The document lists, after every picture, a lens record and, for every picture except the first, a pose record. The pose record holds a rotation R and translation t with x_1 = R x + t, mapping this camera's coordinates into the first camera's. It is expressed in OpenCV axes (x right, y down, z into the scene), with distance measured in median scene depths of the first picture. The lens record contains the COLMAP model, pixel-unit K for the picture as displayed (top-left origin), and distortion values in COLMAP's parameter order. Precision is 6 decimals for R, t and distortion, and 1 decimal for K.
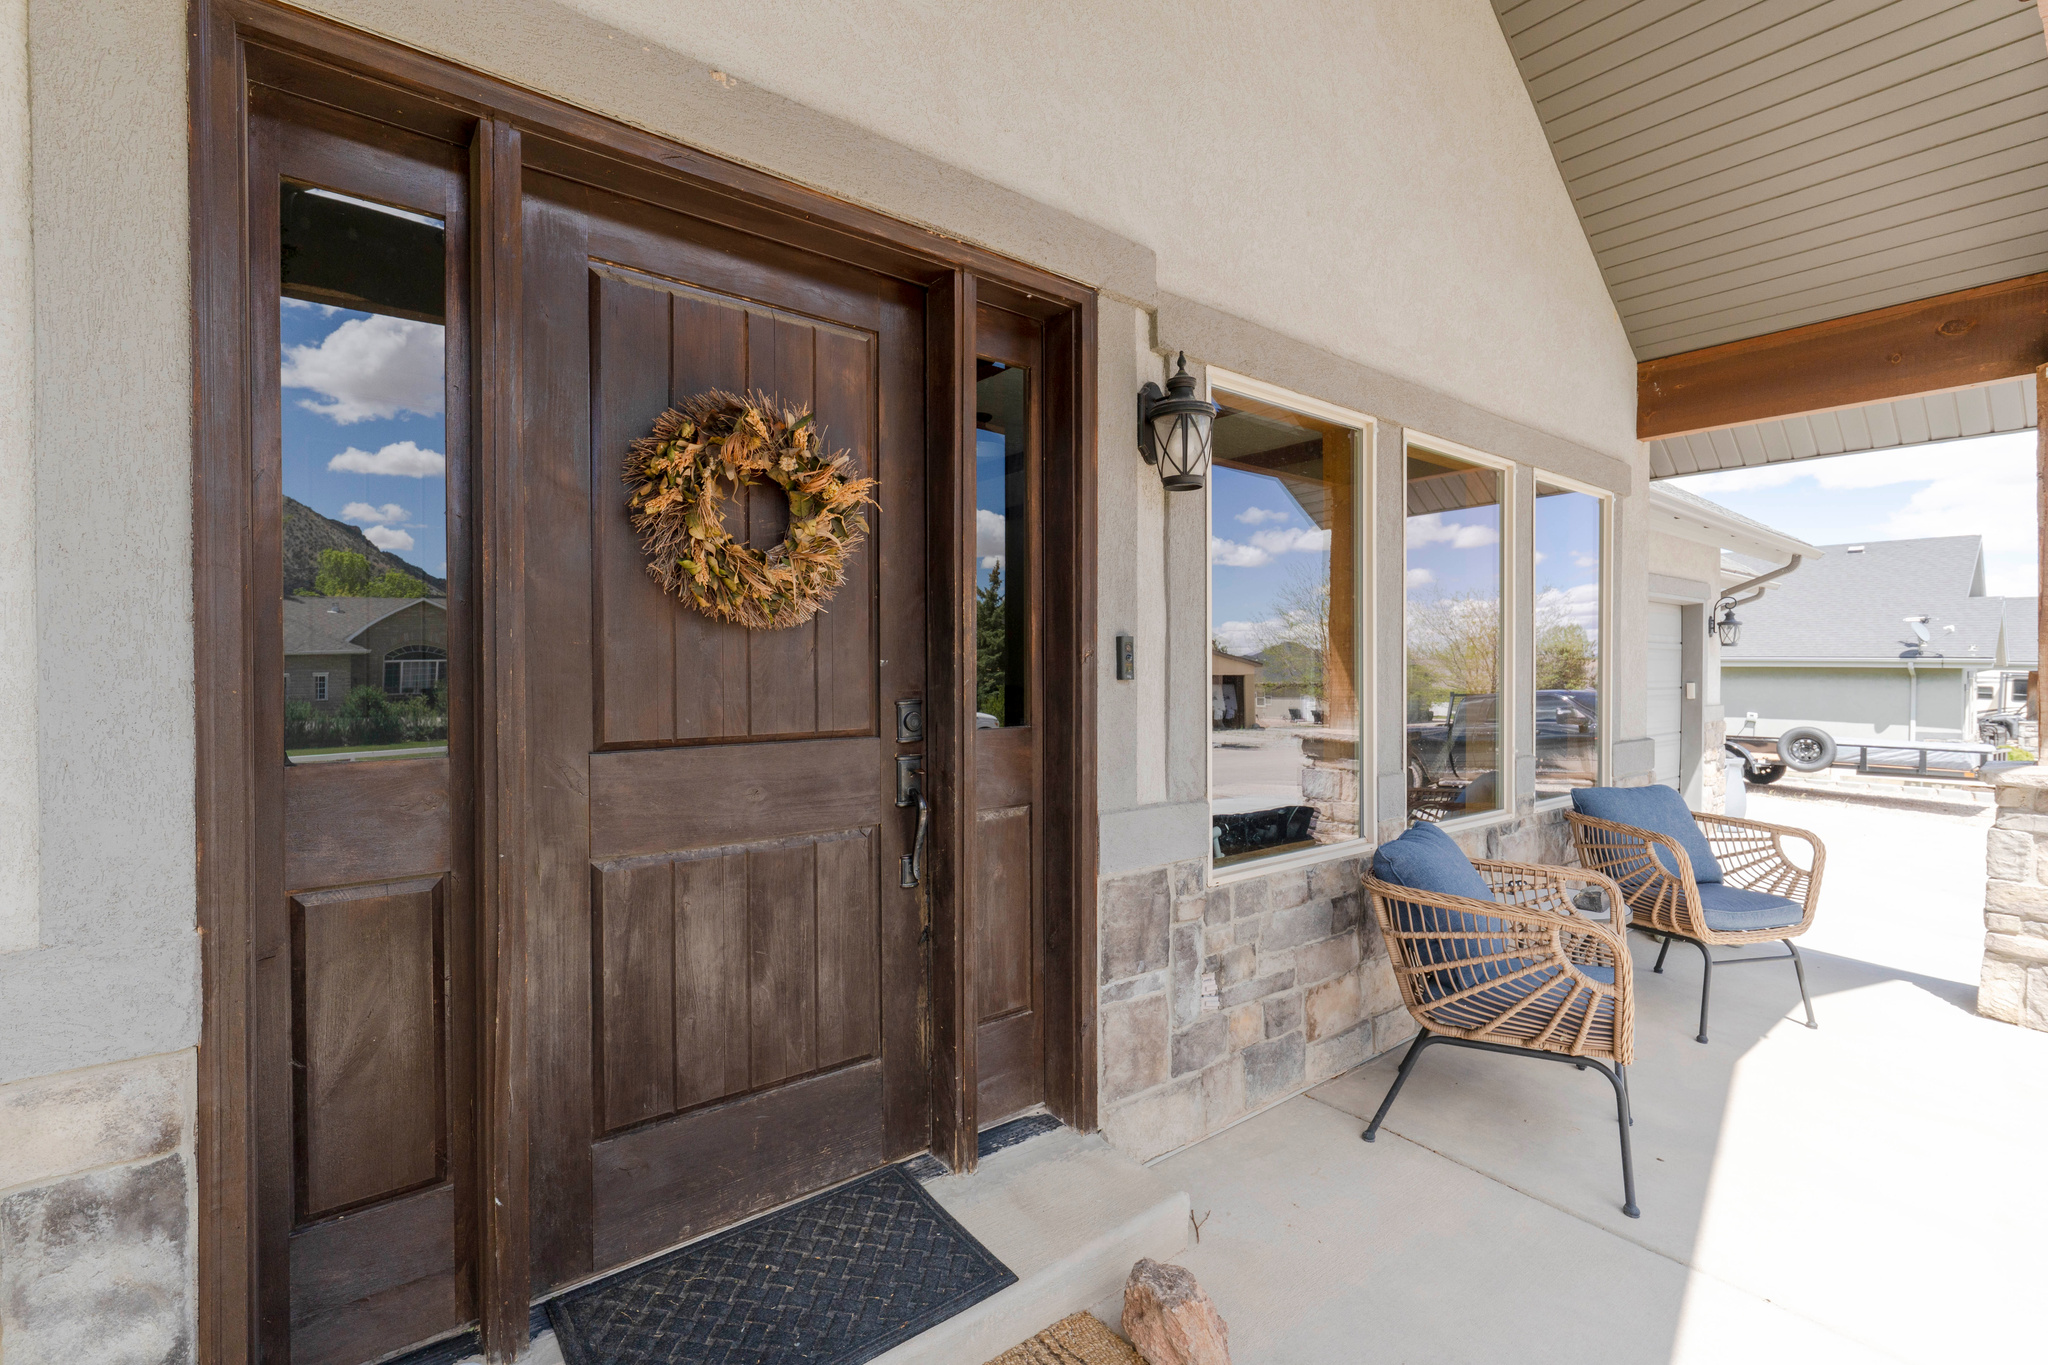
lens RADIAL K [[915.3, 0, 1023.3], [0, 915.3, 682.1], [0, 0, 1]] dist [-0.004146, 0.000341]
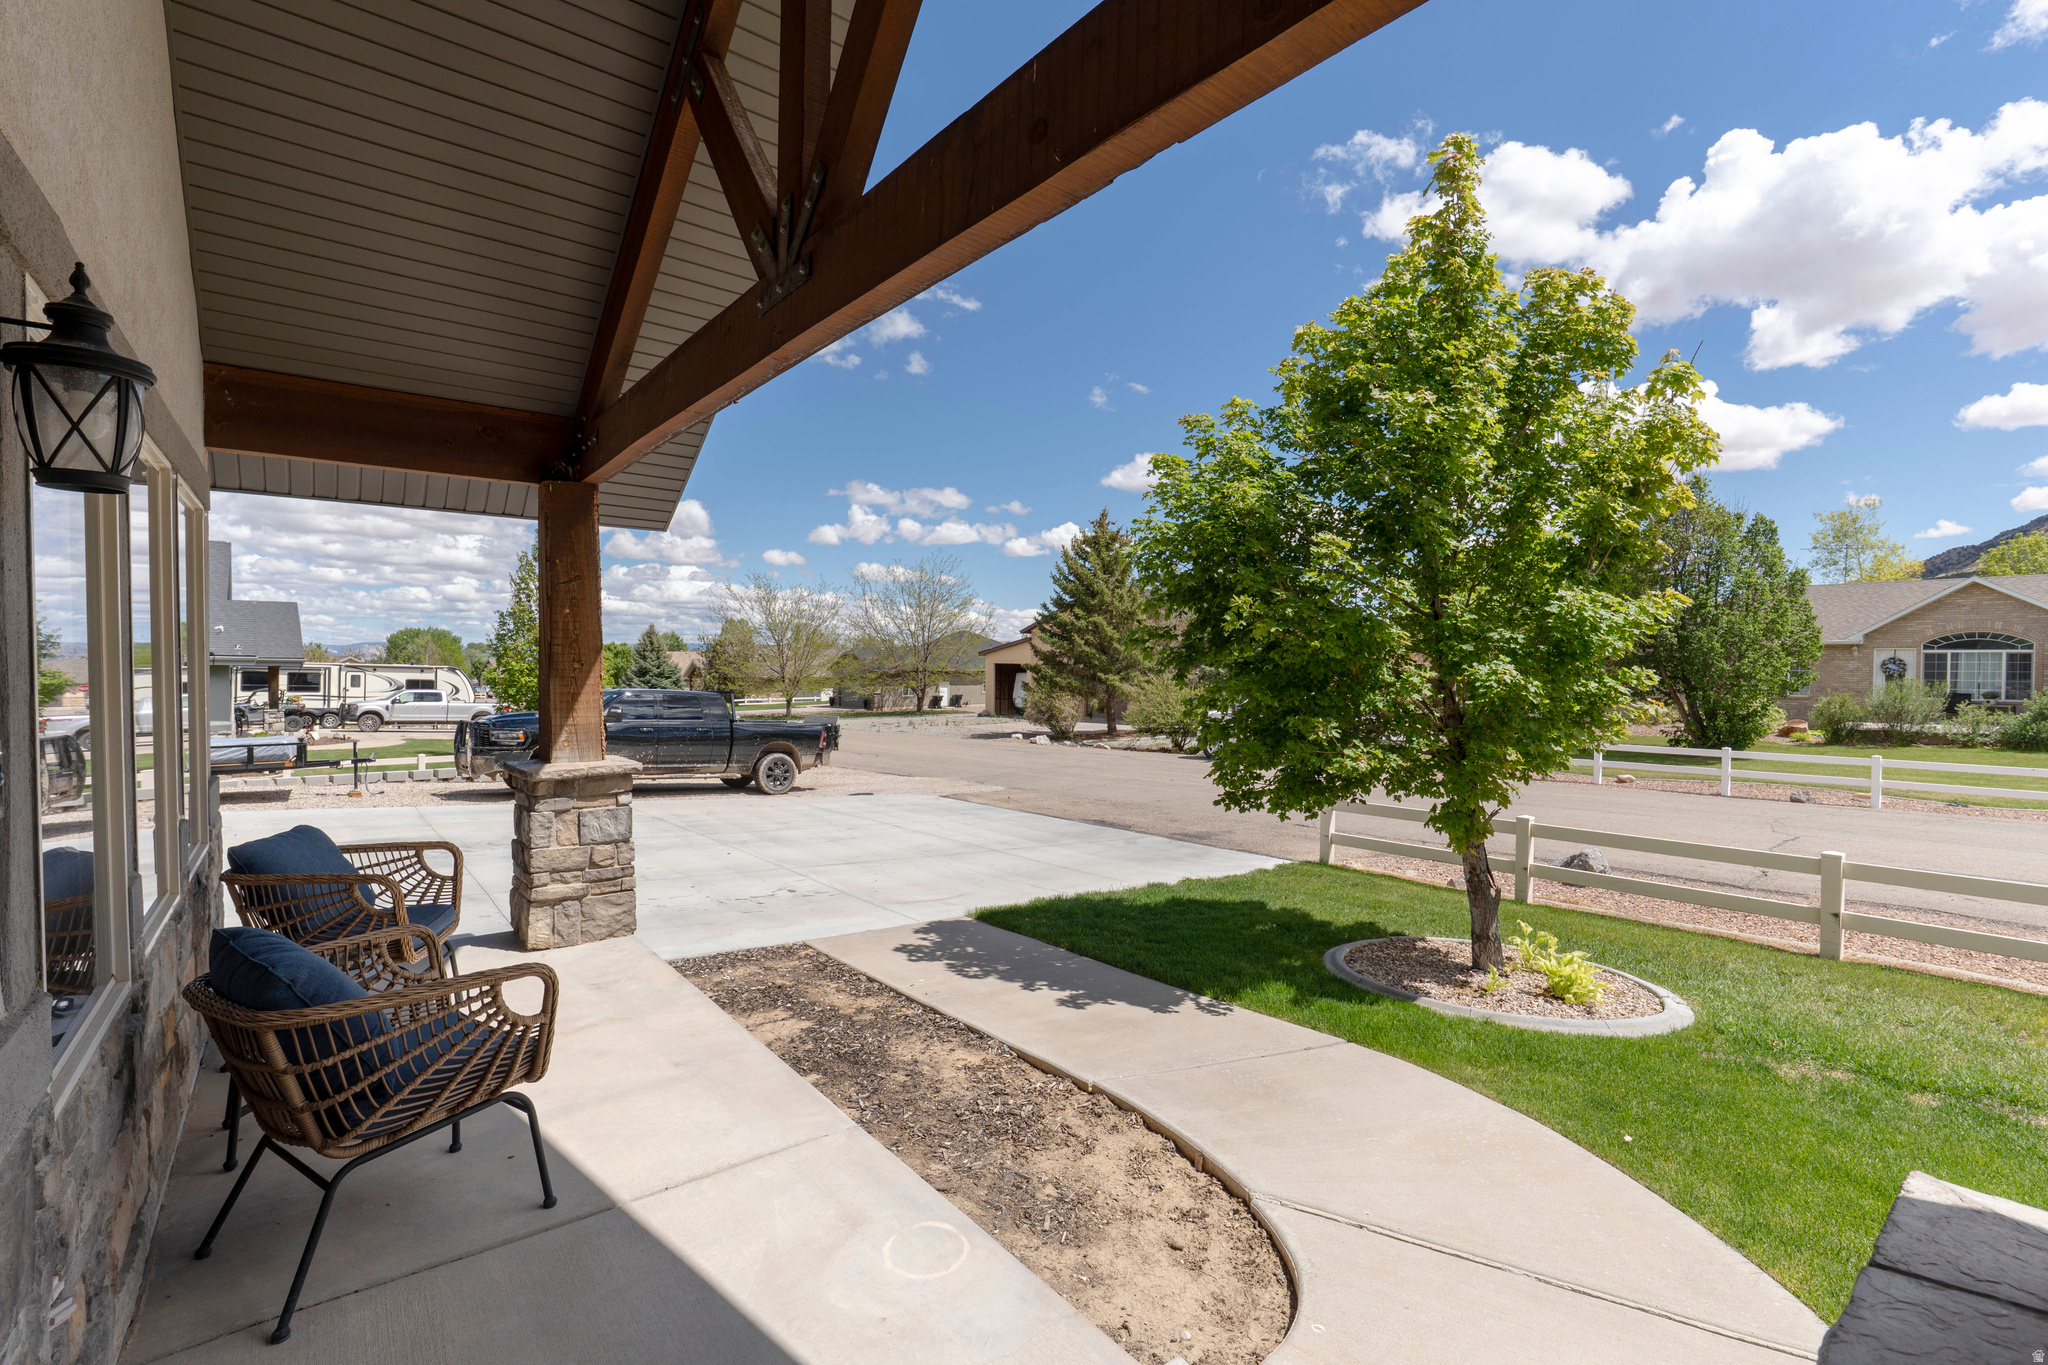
lens RADIAL K [[915.3, 0, 1024.1], [0, 915.3, 672.6], [0, 0, 1]] dist [-0.004146, 0.000341]
pose [[-0.018684, -0.019196, 0.999641, -0.317030], [0.010409, 0.999758, 0.019393, -0.067927], [-0.999771, 0.010768, -0.018480, 0.275637]]
